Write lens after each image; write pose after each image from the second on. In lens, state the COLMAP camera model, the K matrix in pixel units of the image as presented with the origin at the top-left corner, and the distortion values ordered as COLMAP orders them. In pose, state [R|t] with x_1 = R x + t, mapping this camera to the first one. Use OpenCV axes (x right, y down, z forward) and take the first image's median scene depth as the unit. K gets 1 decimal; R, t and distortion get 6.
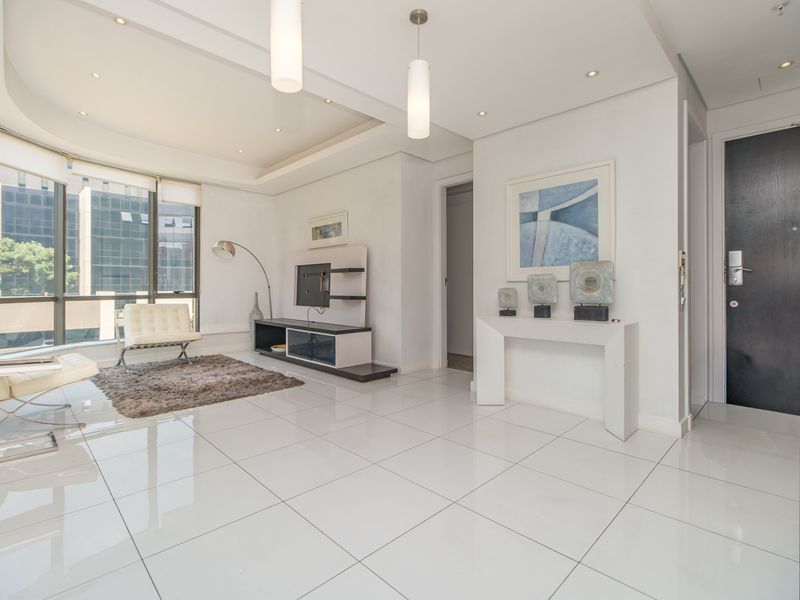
lens RADIAL K [[391.4, 0, 410.3], [0, 391.4, 286.7], [0, 0, 1]] dist [-0.004580, 0.000565]
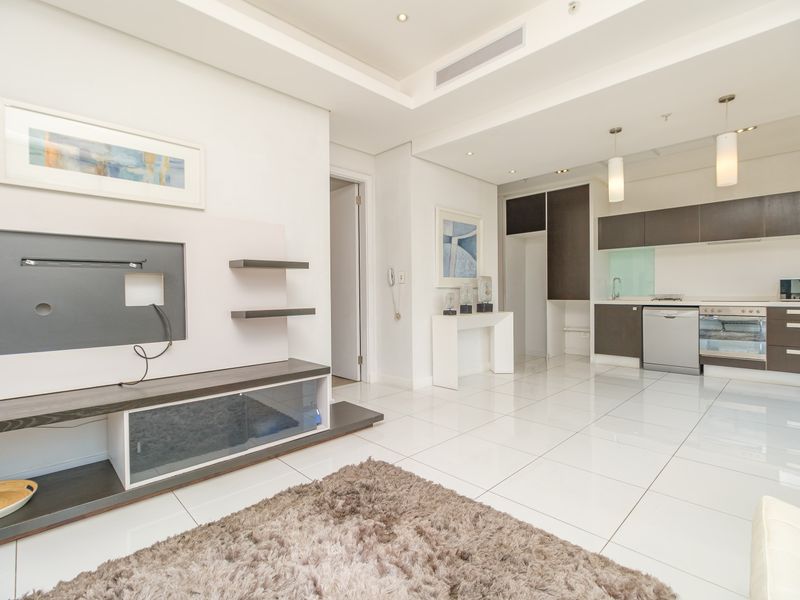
lens RADIAL K [[391.4, 0, 402.2], [0, 391.4, 295.9], [0, 0, 1]] dist [-0.004580, 0.000565]
pose [[0.019091, -0.010408, 0.999764, -1.064107], [0.008953, 0.999908, 0.010238, -0.002137], [-0.999778, 0.008756, 0.019182, 1.178757]]
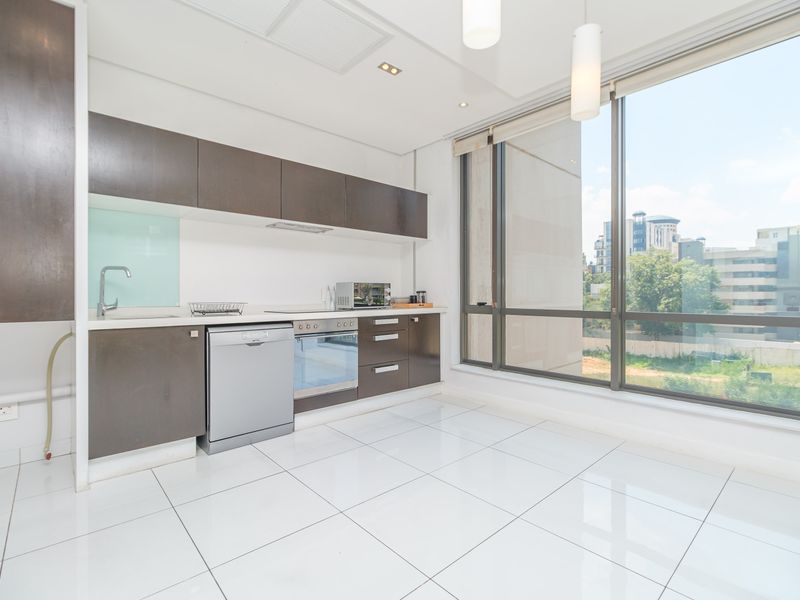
lens RADIAL K [[391.4, 0, 401.1], [0, 391.4, 295.3], [0, 0, 1]] dist [-0.004580, 0.000565]
pose [[-0.998018, 0.001167, 0.062922, 0.066114], [0.001225, 0.999999, 0.000875, 0.000700], [-0.062921, 0.000951, -0.998018, 0.995420]]
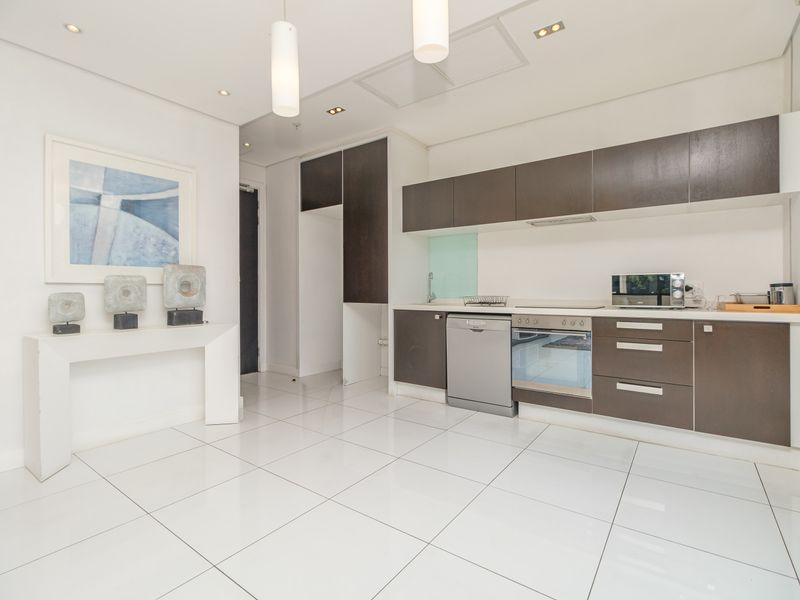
lens RADIAL K [[391.4, 0, 401.4], [0, 391.4, 290.5], [0, 0, 1]] dist [-0.004580, 0.000565]
pose [[-0.142975, -0.002717, 0.989723, -0.538799], [0.001764, 0.999994, 0.003000, -0.002238], [-0.989725, 0.002174, -0.142969, 0.537073]]
